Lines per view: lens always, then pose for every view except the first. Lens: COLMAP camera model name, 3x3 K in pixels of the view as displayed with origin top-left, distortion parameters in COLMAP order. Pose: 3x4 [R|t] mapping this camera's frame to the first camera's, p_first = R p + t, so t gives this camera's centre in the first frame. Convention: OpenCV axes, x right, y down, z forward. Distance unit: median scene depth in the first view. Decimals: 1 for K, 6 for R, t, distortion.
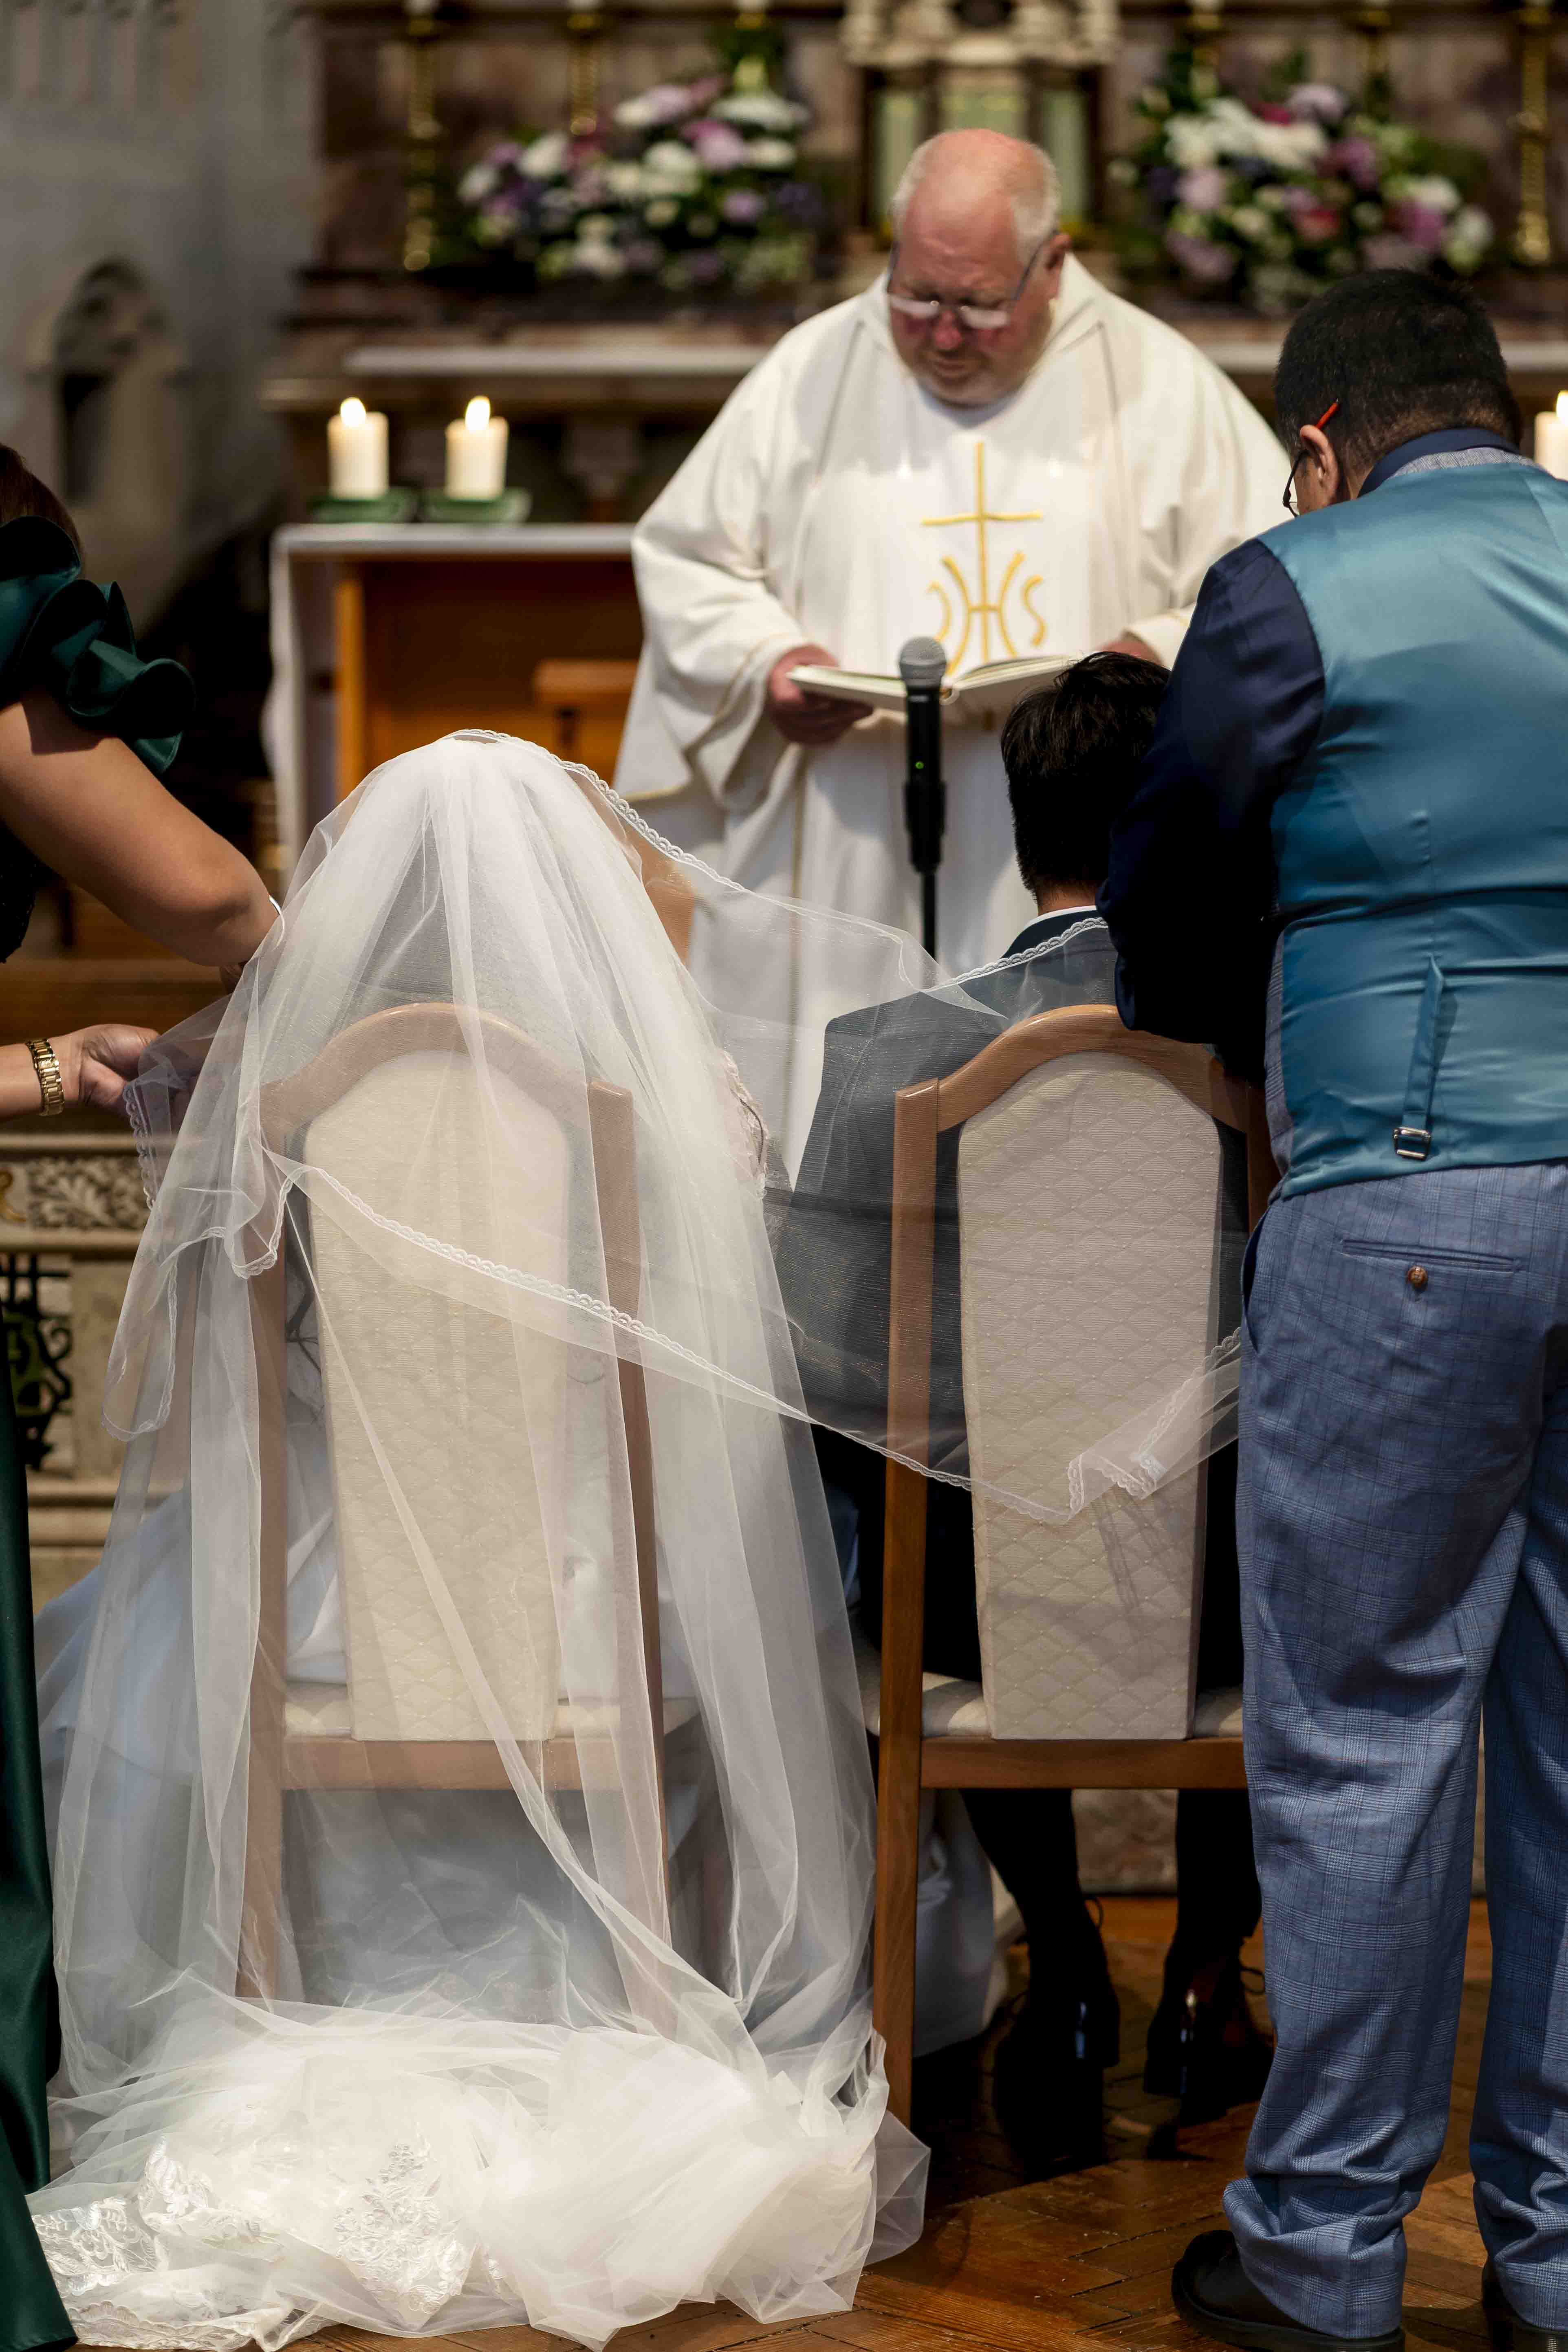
lens RADIAL K [[5952.5, 0, 784.0], [0, 5952.5, 1176.0], [0, 0, 1]] dist [0.033733, -0.402302]
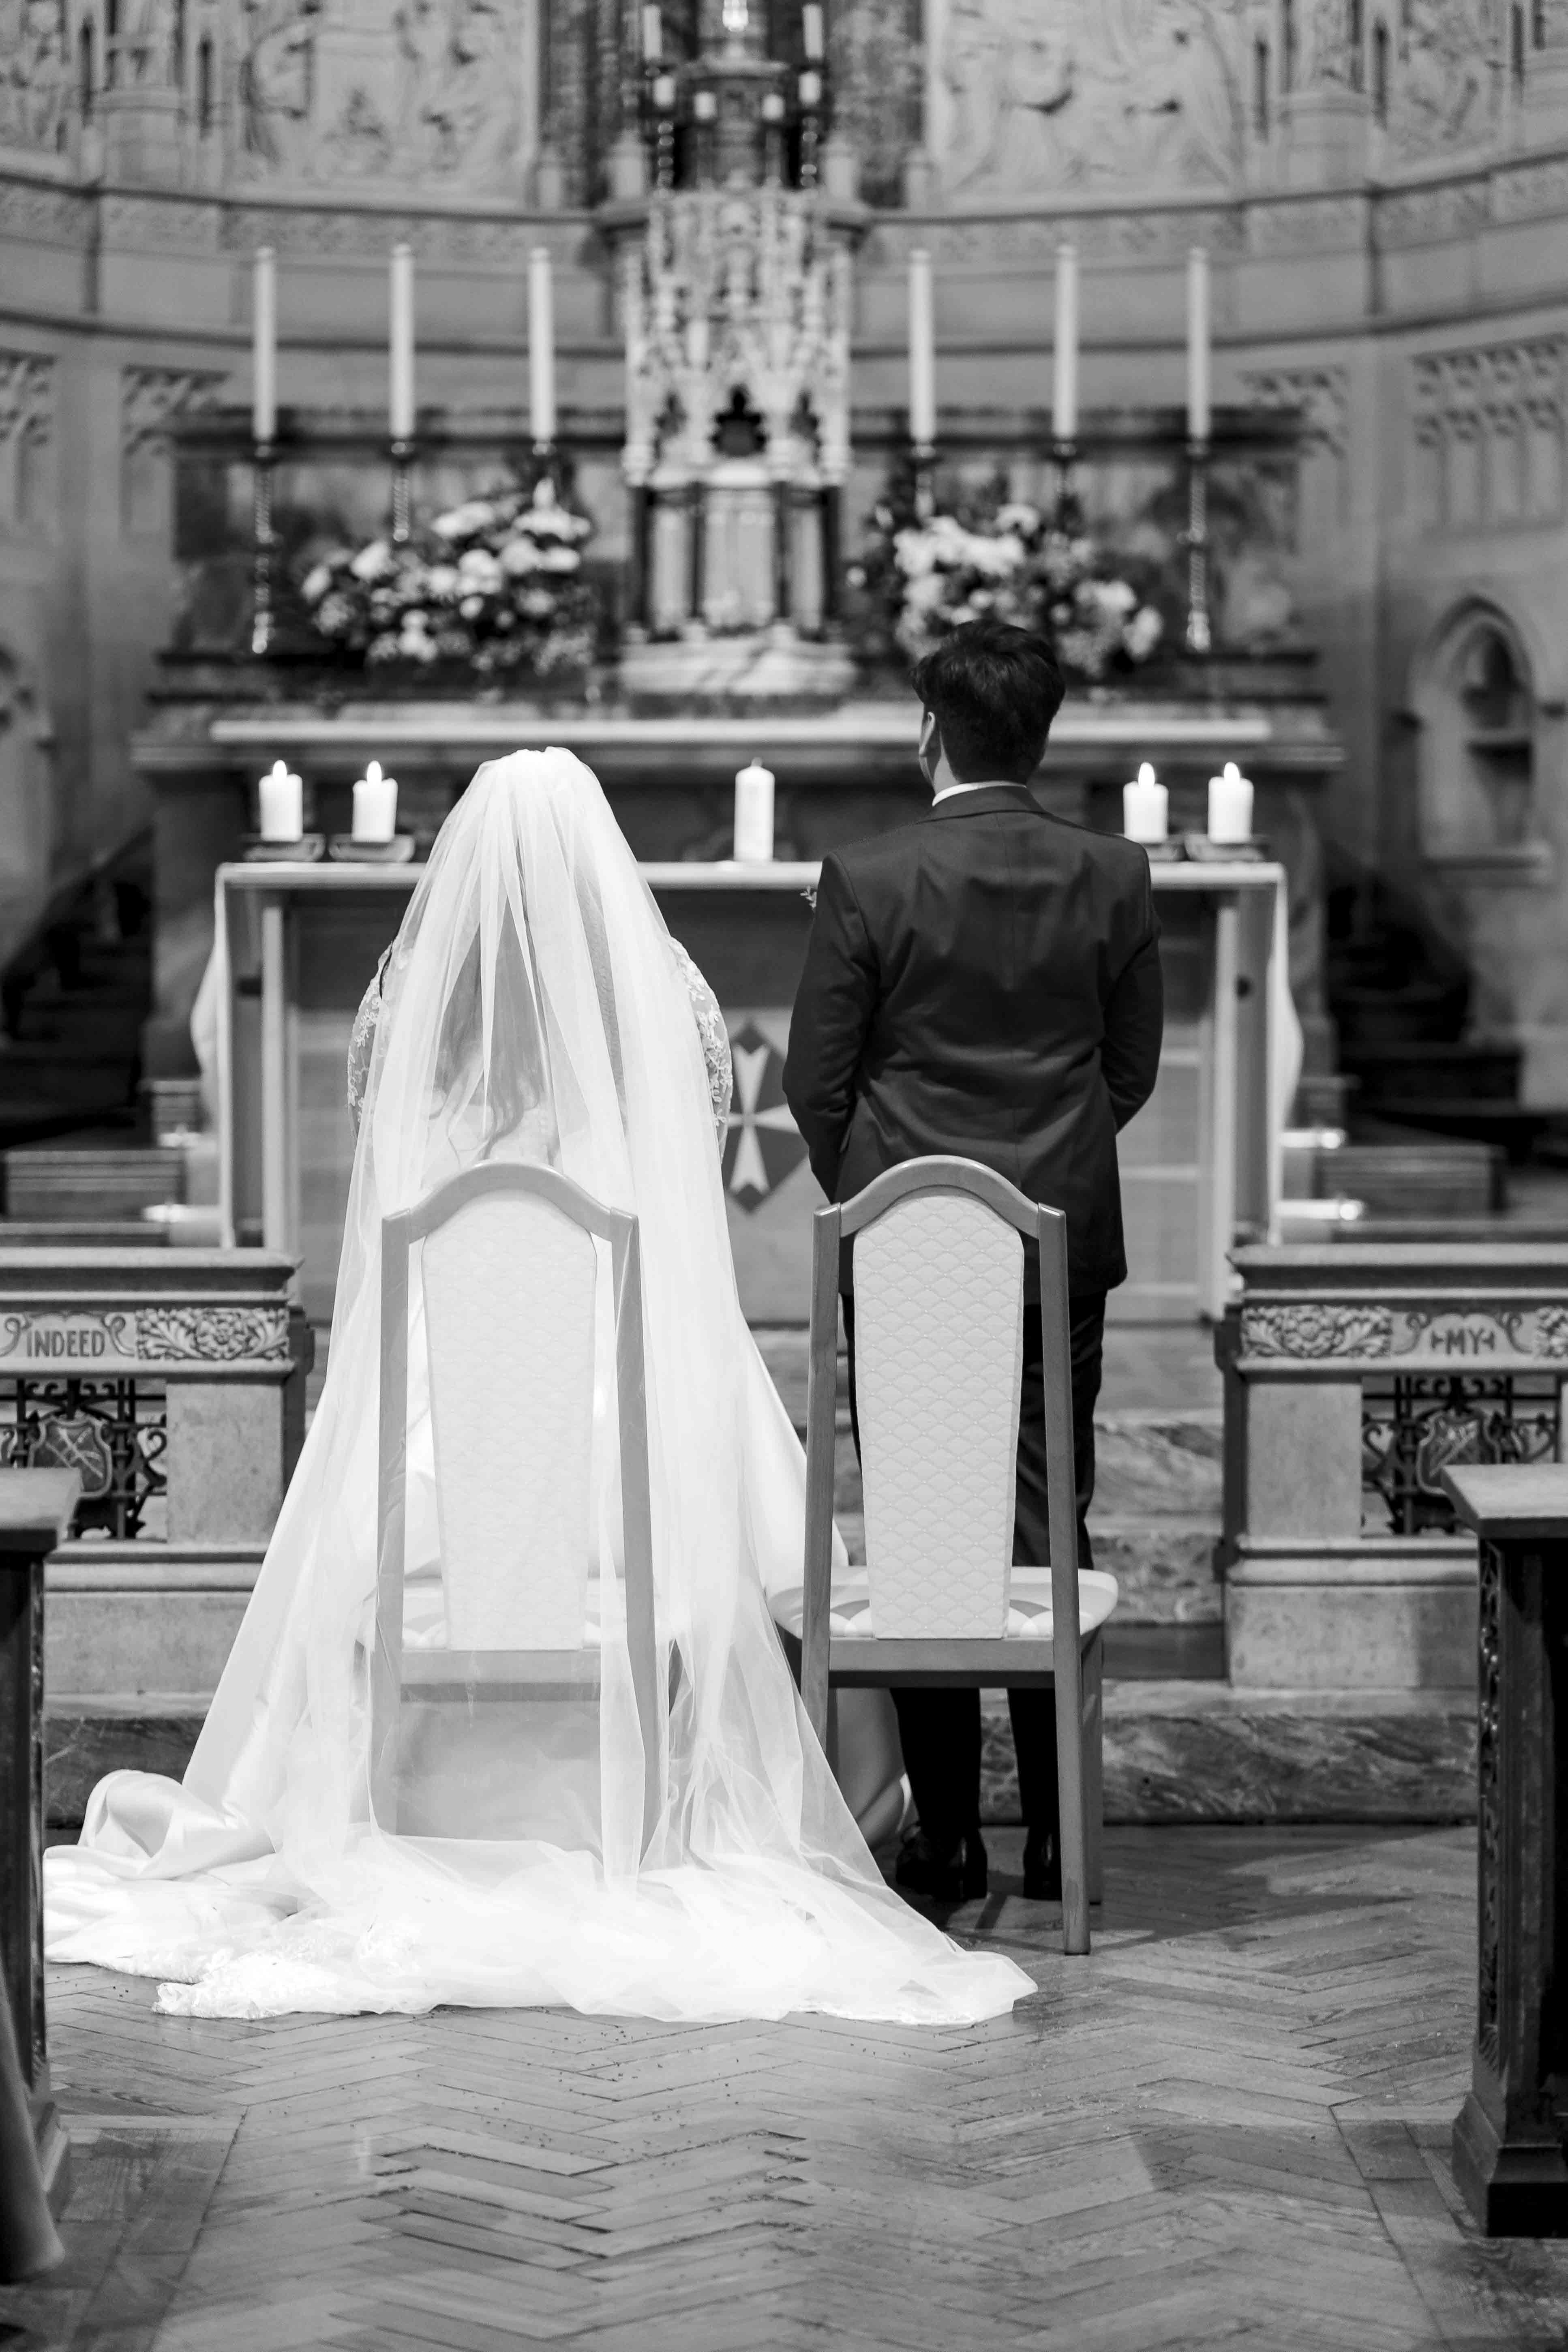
lens RADIAL K [[5703.9, 0, 775.7], [0, 5703.9, 1137.3], [0, 0, 1]] dist [0.005362, -0.343443]
pose [[0.998611, 0.000265, 0.052688, -0.019799], [0.003120, 0.997934, -0.064169, 0.017488], [-0.052597, 0.064244, 0.996547, -0.134634]]
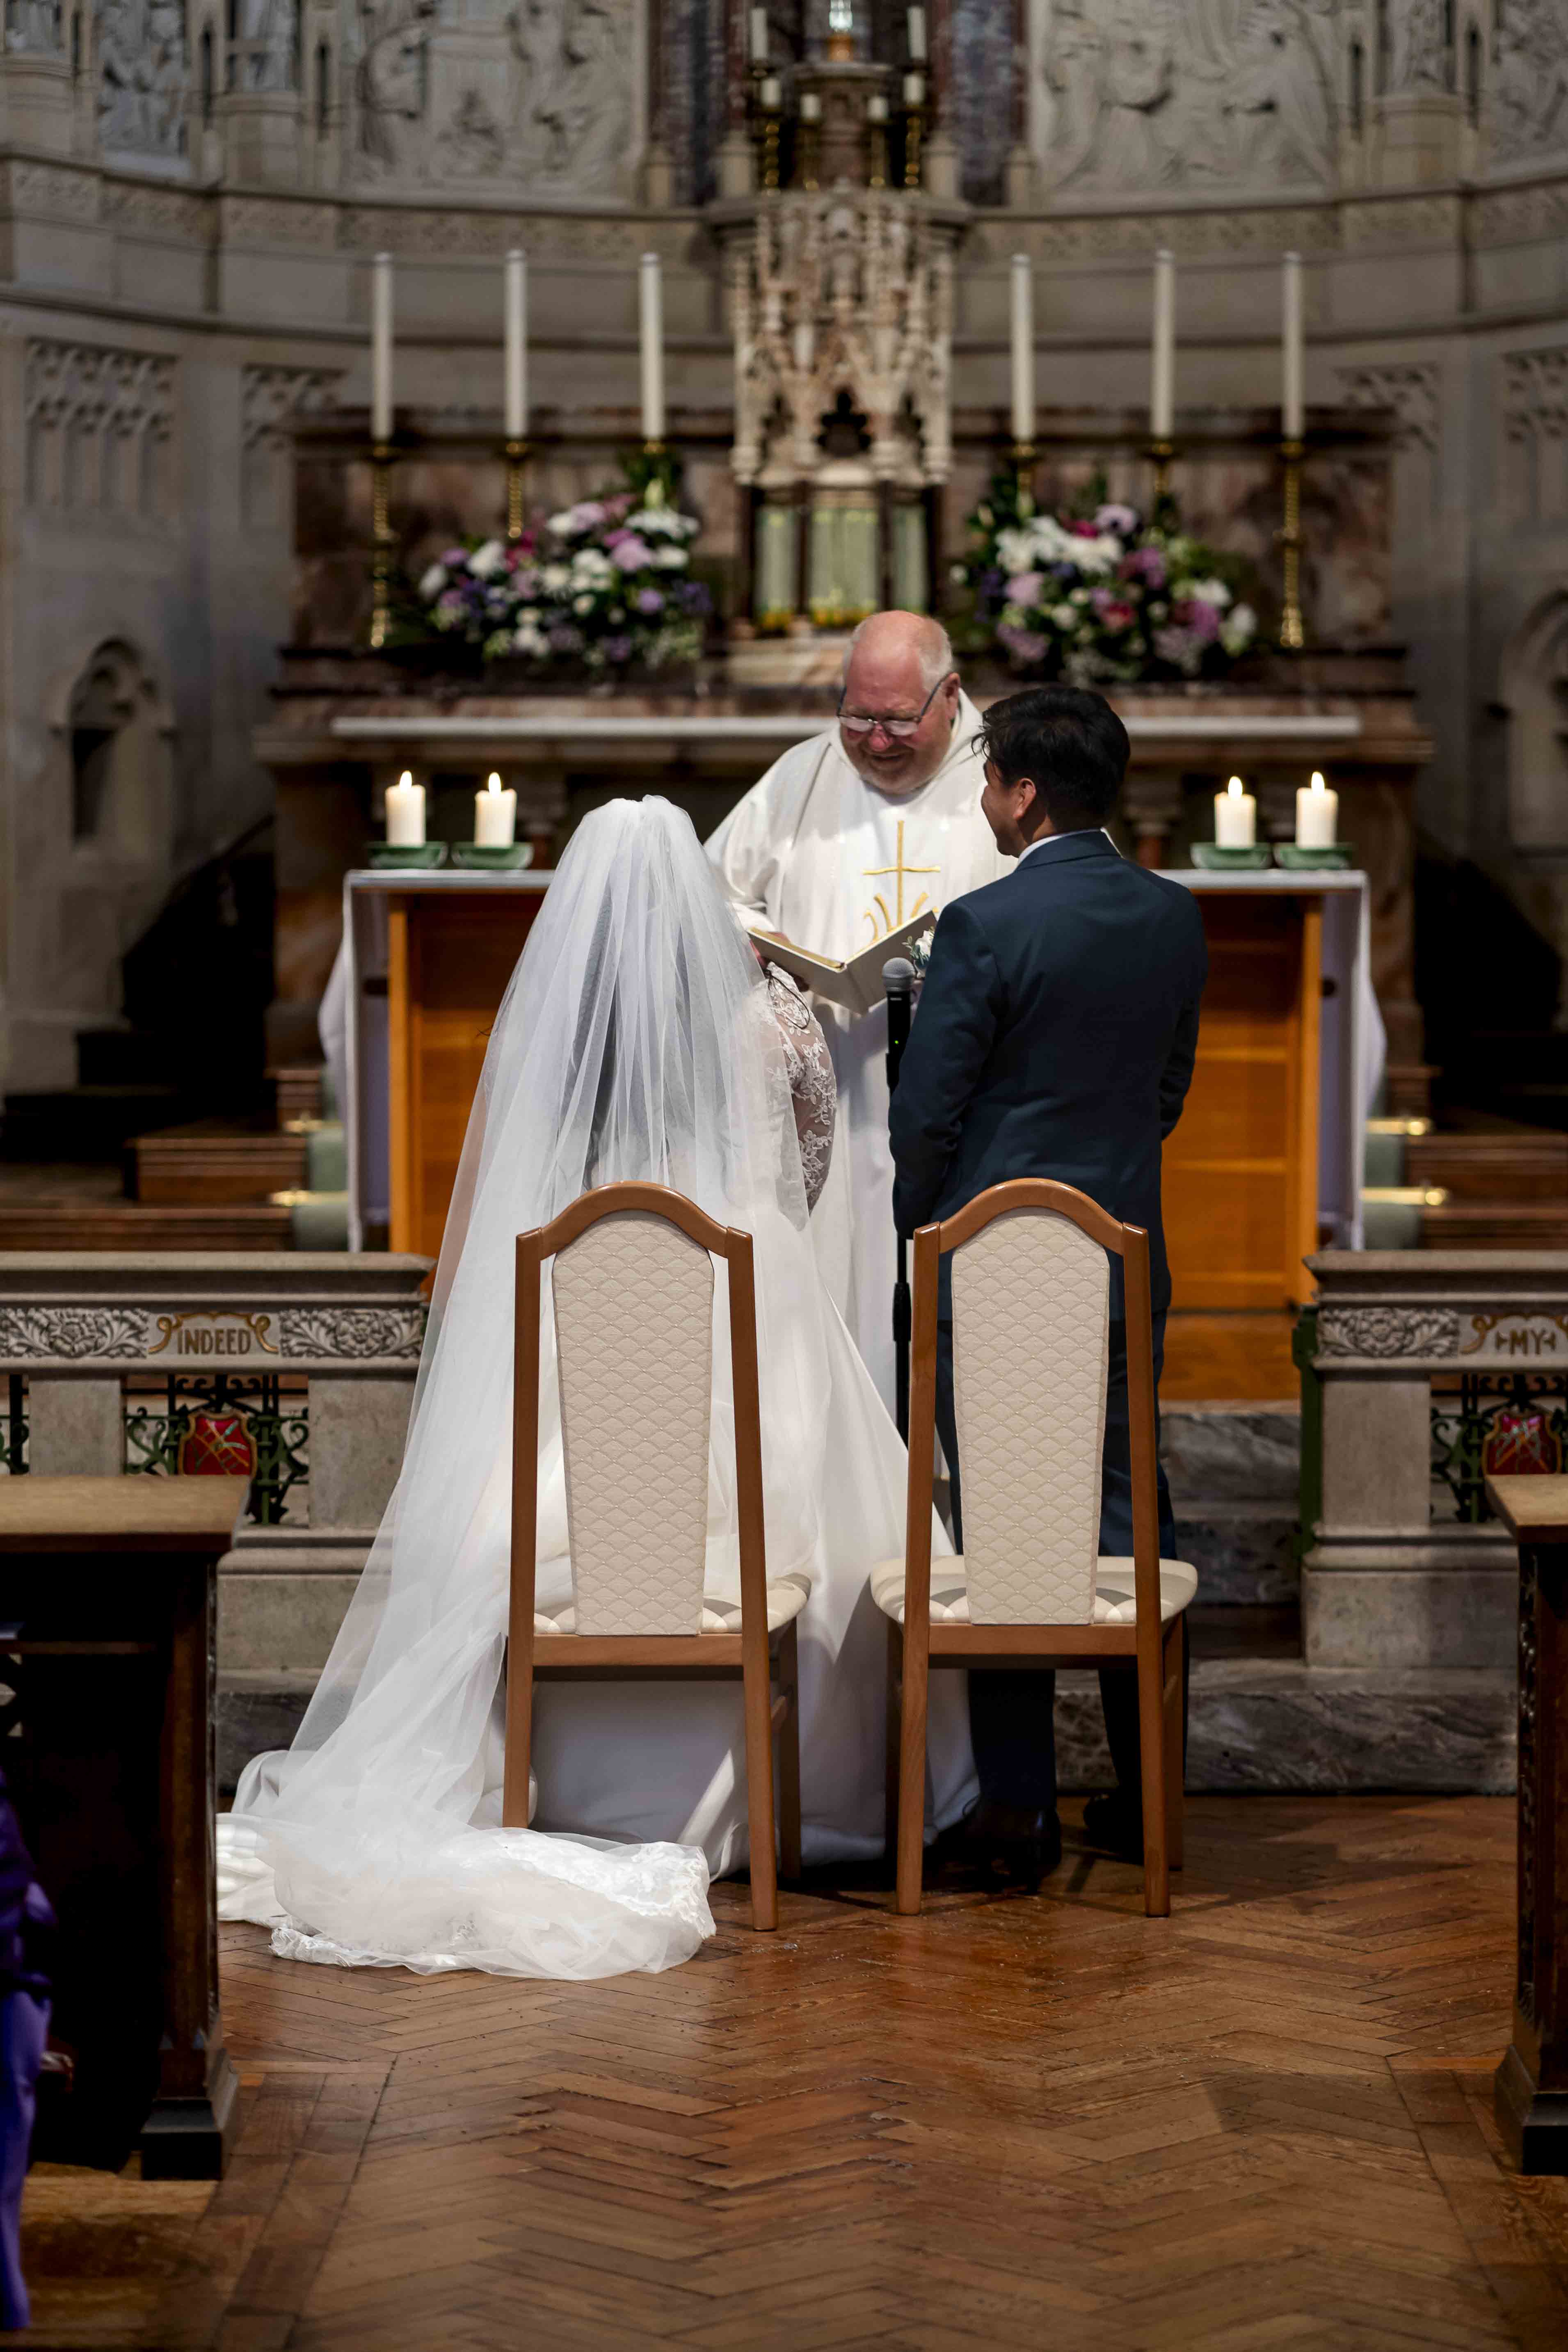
lens RADIAL K [[5725.7, 0, 784.0], [0, 5725.7, 1176.0], [0, 0, 1]] dist [-0.028746, 0.176105]
pose [[0.999344, 0.000739, 0.036201, -0.021865], [0.001061, 0.998766, -0.049656, 0.014198], [-0.036193, 0.049662, 0.998110, -0.171896]]
